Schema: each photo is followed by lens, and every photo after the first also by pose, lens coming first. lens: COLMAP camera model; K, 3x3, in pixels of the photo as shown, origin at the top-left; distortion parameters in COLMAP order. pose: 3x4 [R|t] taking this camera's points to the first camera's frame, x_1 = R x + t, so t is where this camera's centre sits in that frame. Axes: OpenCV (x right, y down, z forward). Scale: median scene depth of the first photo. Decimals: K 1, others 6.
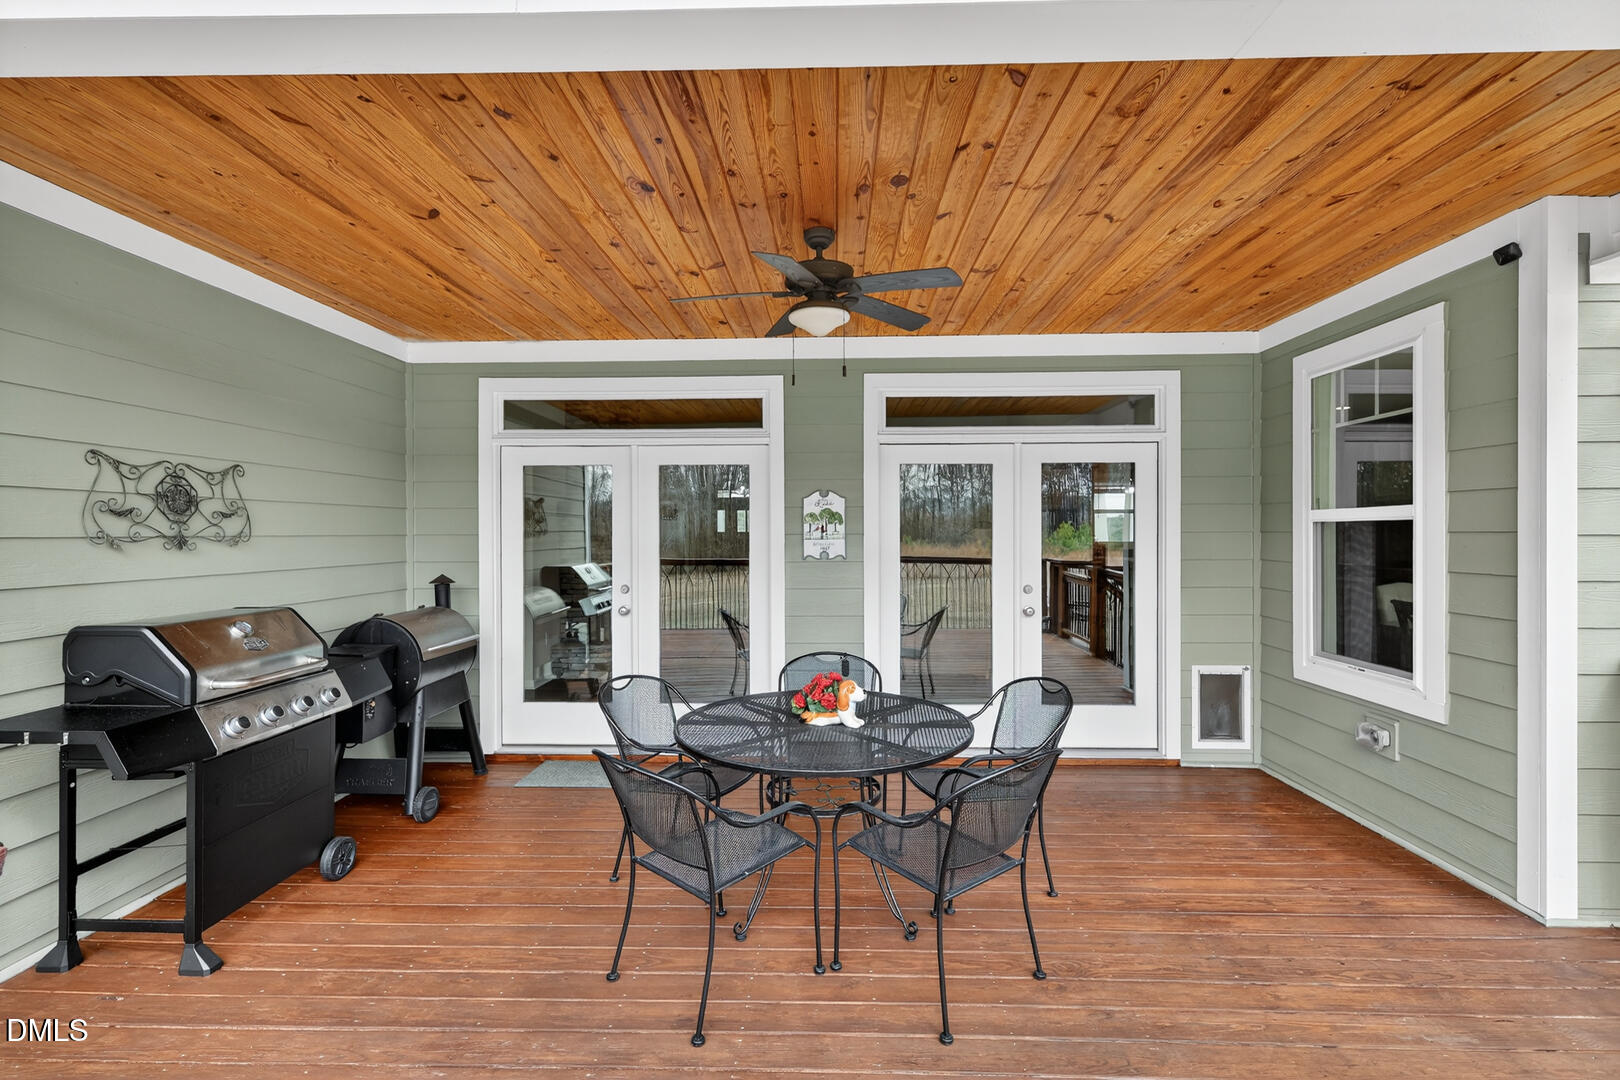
lens RADIAL K [[706.1, 0, 806.7], [0, 706.1, 530.1], [0, 0, 1]] dist [0.003313, 0.000217]
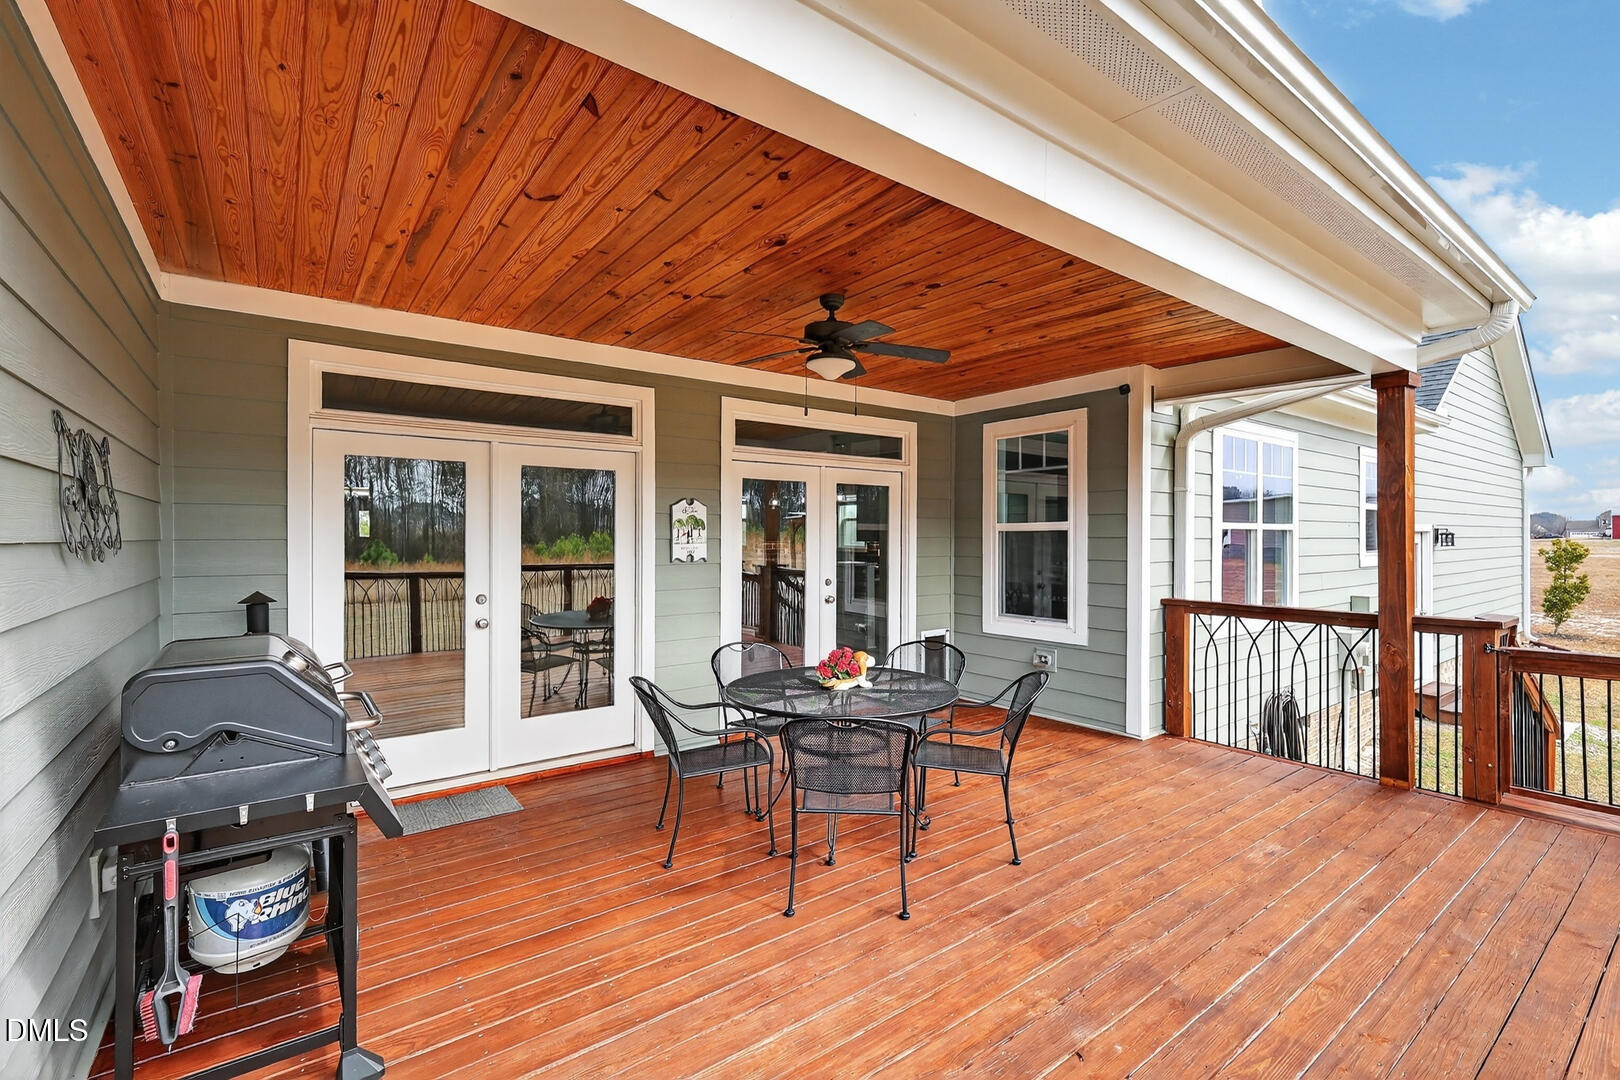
lens RADIAL K [[703.4, 0, 811.7], [0, 703.4, 538.1], [0, 0, 1]] dist [0.007630, 0.001064]
pose [[0.786016, 0.000408, 0.618206, -0.672777], [-0.003161, 0.999989, 0.003360, 0.000594], [-0.618198, -0.004595, 0.786009, 0.036052]]
